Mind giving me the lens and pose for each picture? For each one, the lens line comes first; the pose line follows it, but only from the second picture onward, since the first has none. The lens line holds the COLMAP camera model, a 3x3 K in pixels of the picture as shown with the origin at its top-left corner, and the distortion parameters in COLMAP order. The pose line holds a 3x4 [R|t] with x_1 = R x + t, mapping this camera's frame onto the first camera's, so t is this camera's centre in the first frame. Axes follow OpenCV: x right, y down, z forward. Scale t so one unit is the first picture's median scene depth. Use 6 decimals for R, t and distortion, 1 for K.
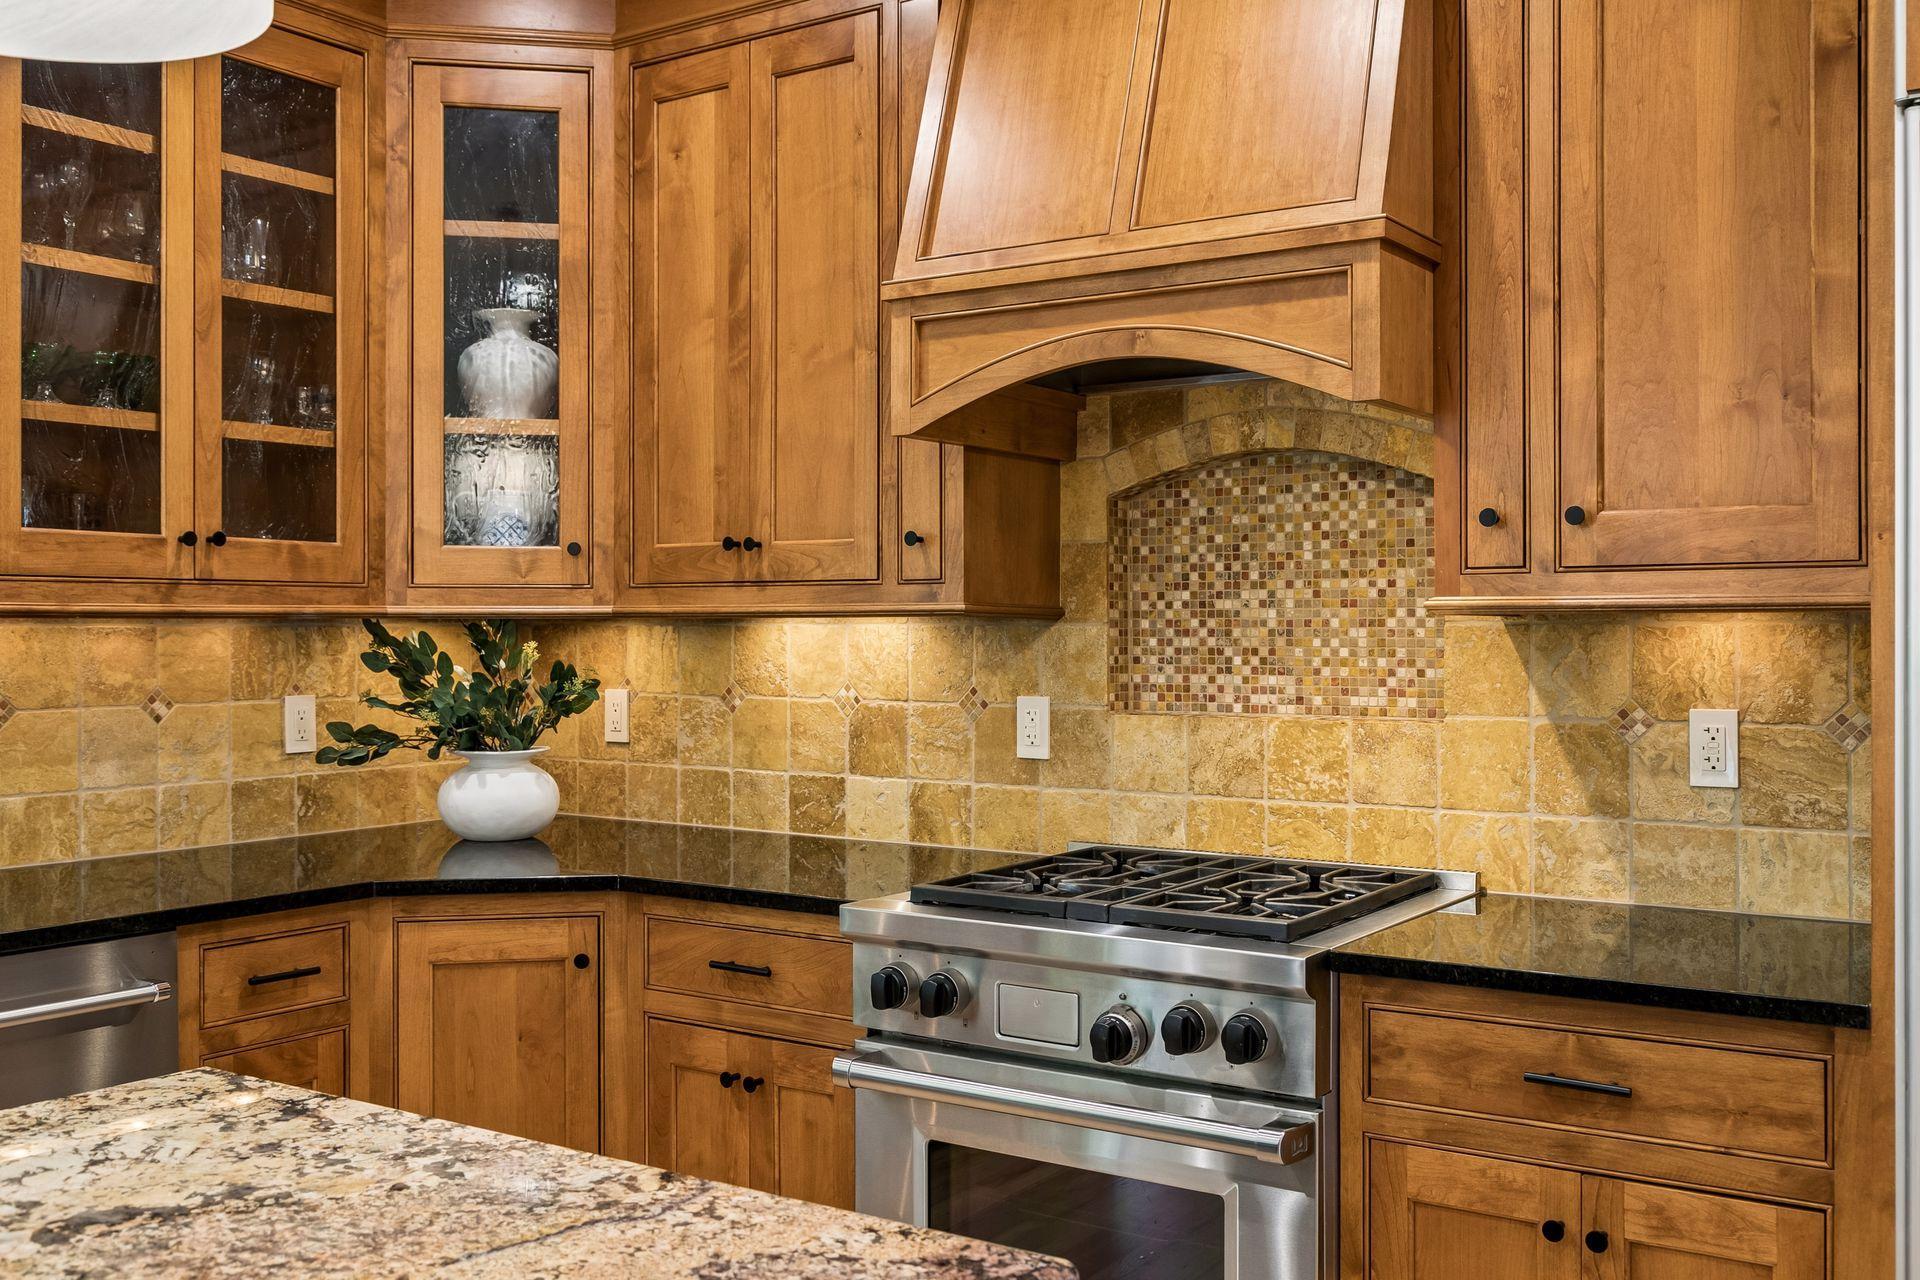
lens RADIAL K [[1827.7, 0, 947.8], [0, 1827.7, 626.5], [0, 0, 1]] dist [0.005746, -0.006181]
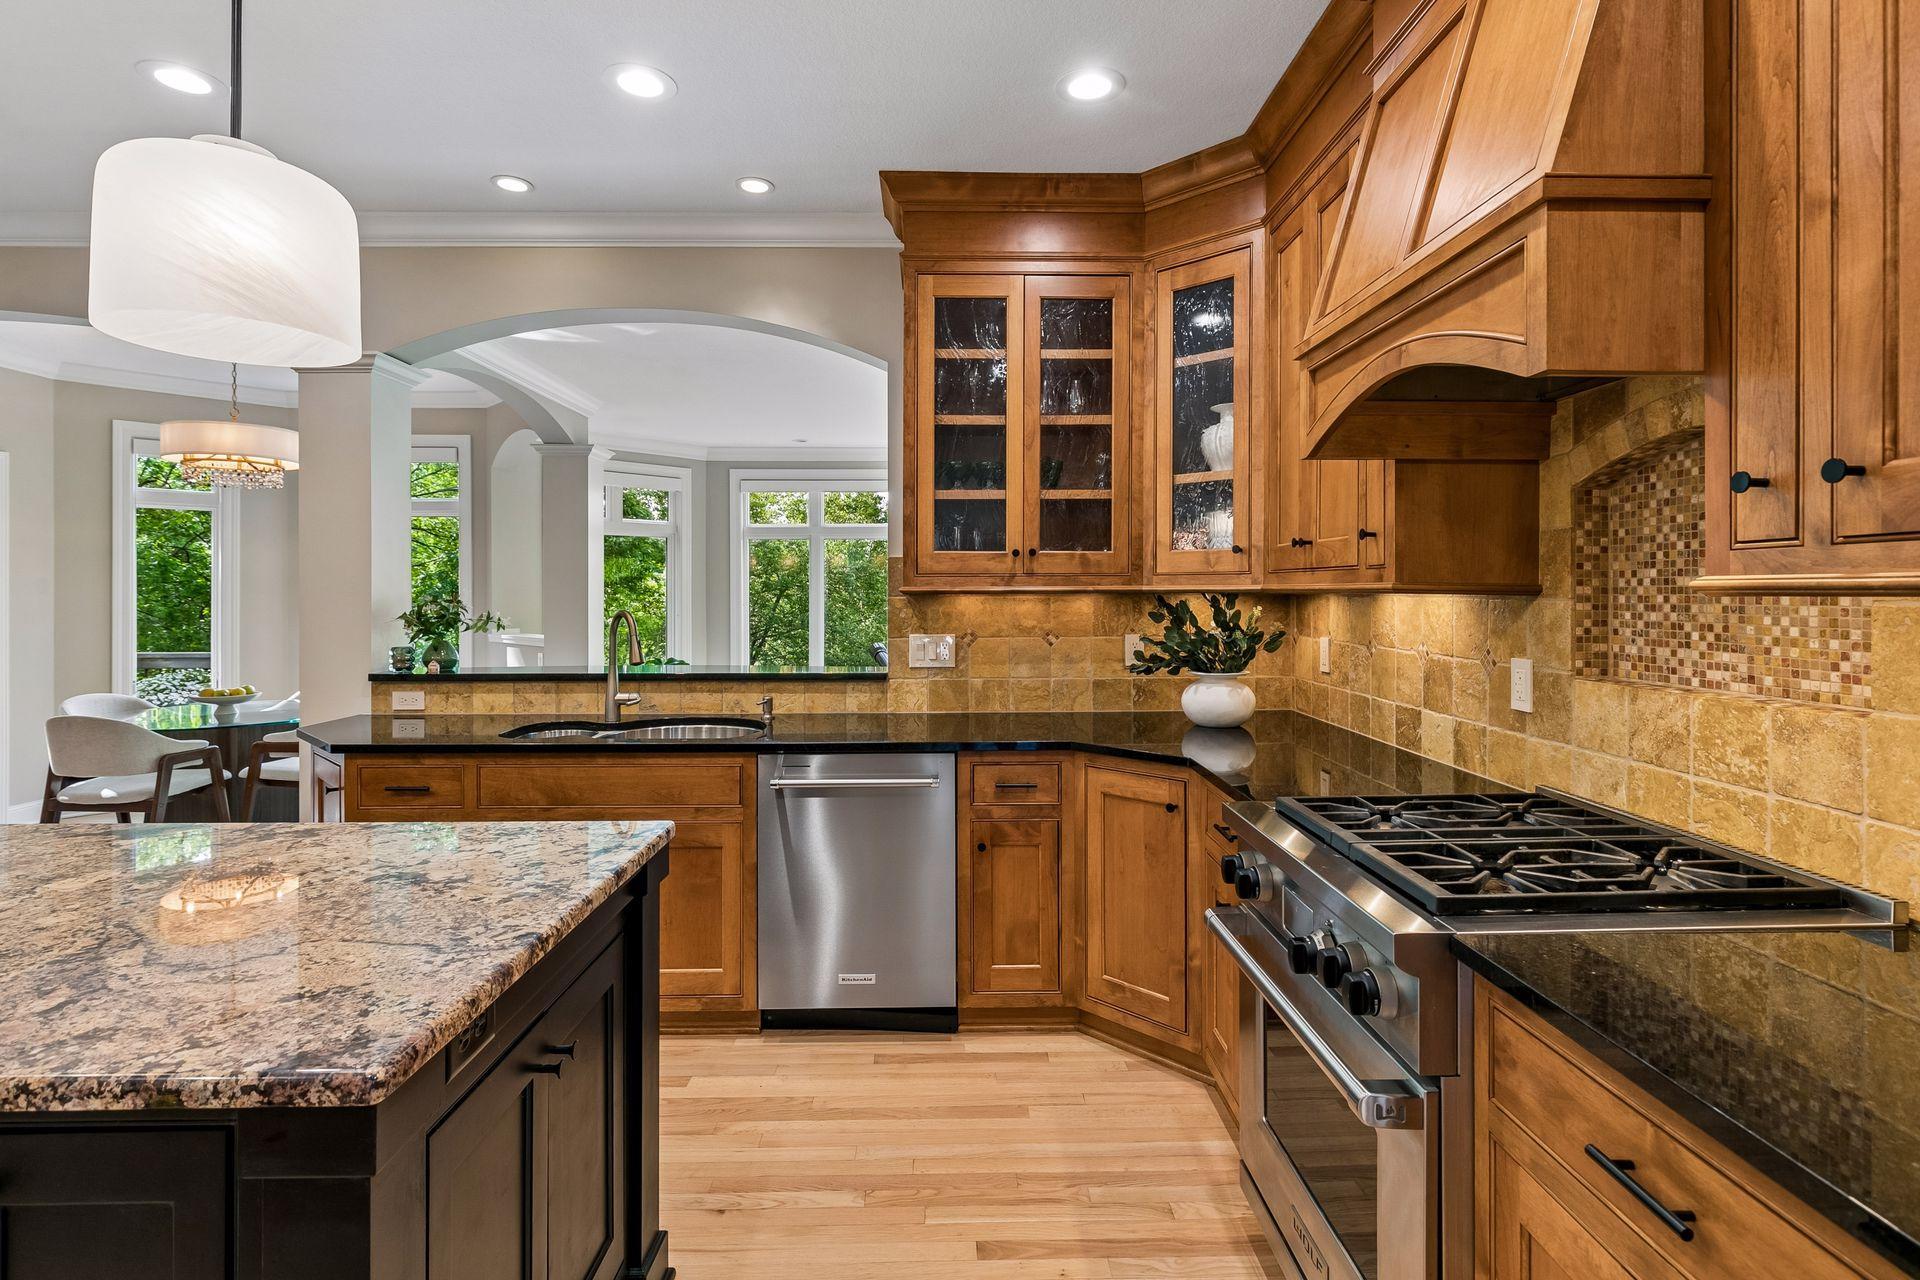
lens RADIAL K [[936.9, 0, 961.8], [0, 936.9, 593.5], [0, 0, 1]] dist [0.000872, -0.000791]
pose [[0.584465, 0.001396, -0.811418, 0.360016], [0.003182, 0.999987, 0.004012, -0.009052], [0.811413, -0.004927, 0.584453, 0.372817]]
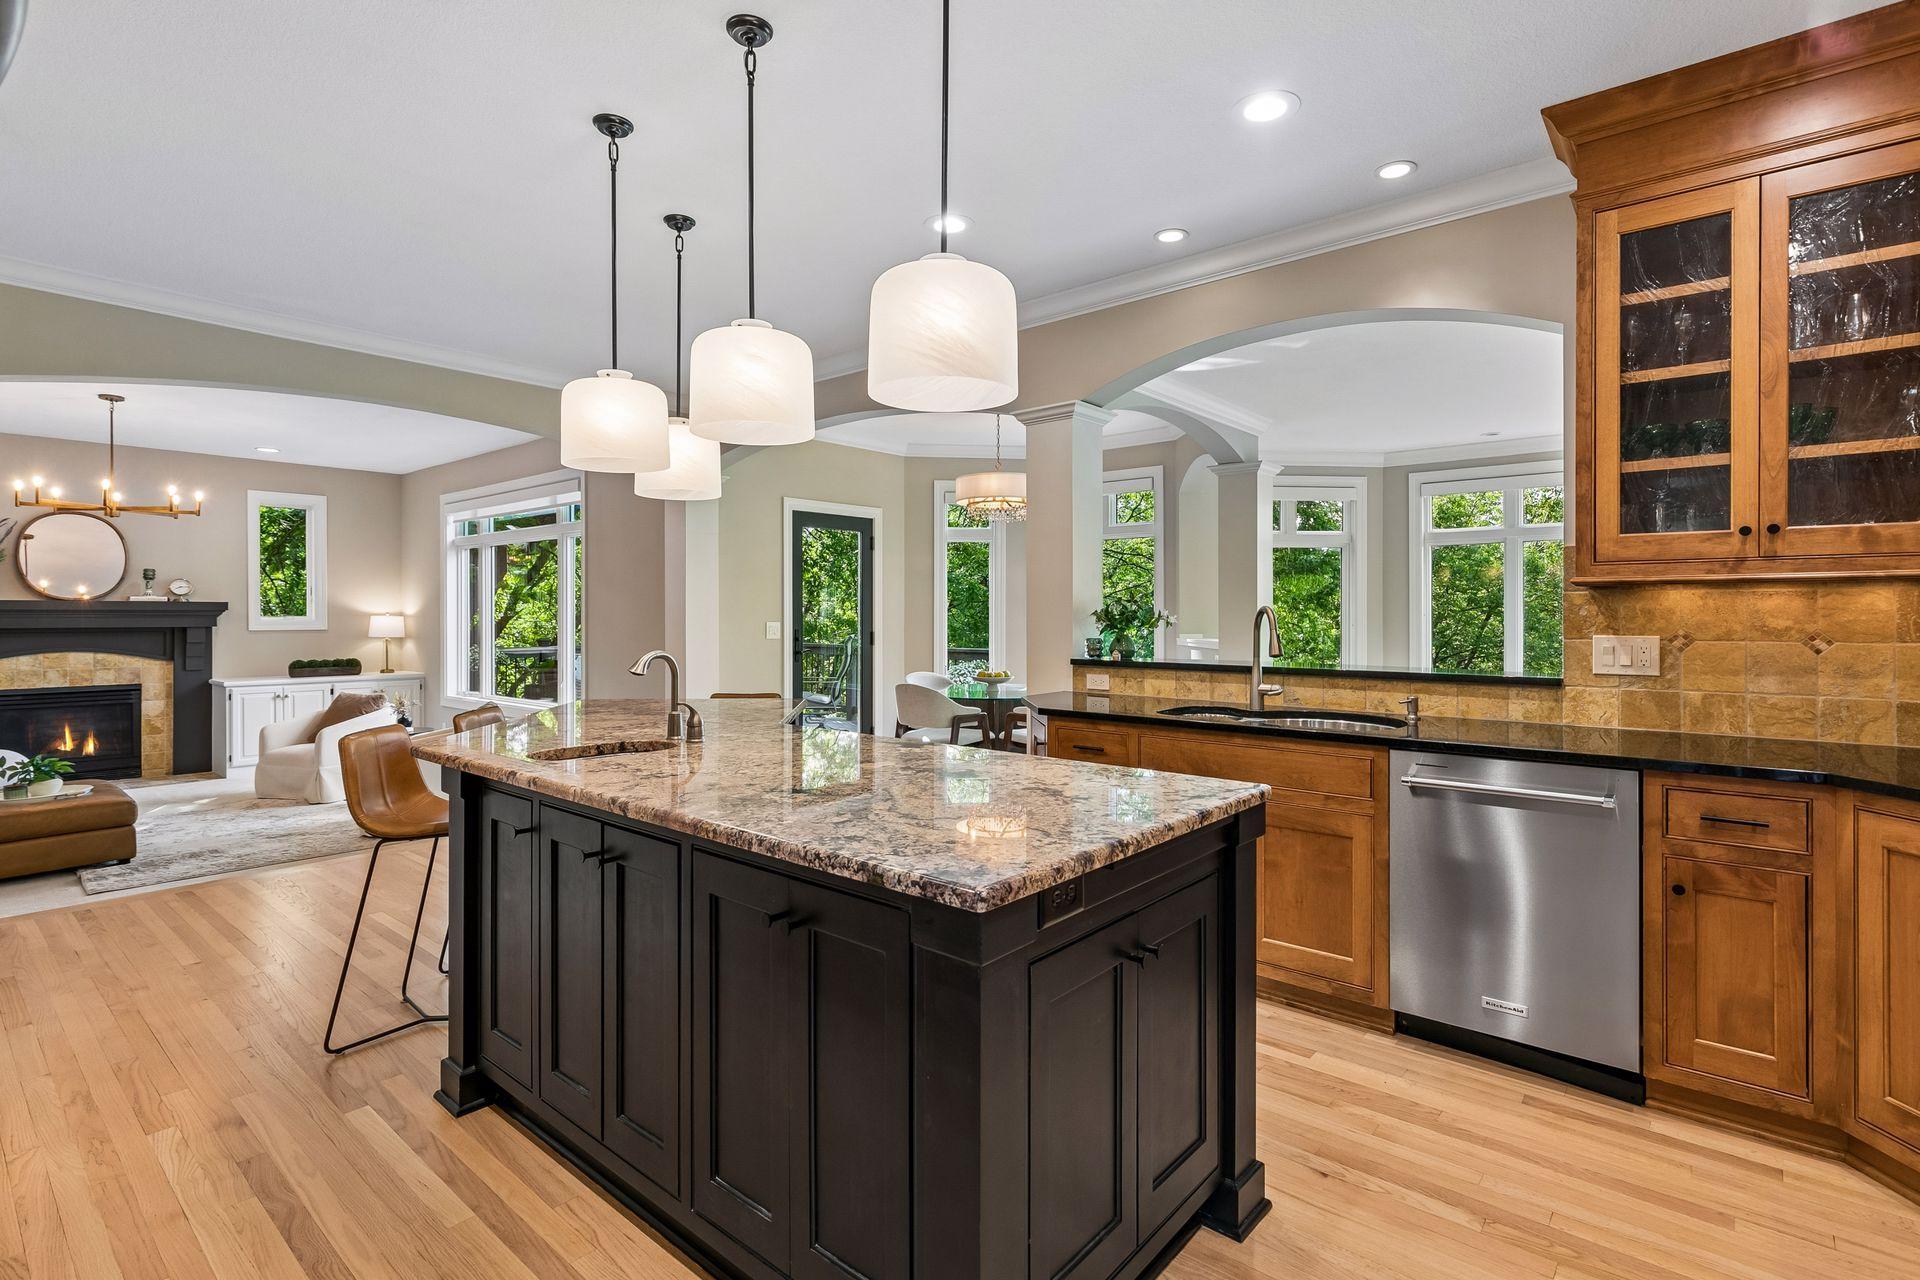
lens RADIAL K [[912.9, 0, 963.2], [0, 912.9, 614.4], [0, 0, 1]] dist [-0.000600, -0.000277]
pose [[-0.097361, 0.003237, -0.995244, 0.410620], [0.003656, 0.999989, 0.002895, 0.017343], [0.995242, -0.003356, -0.097372, 0.422934]]
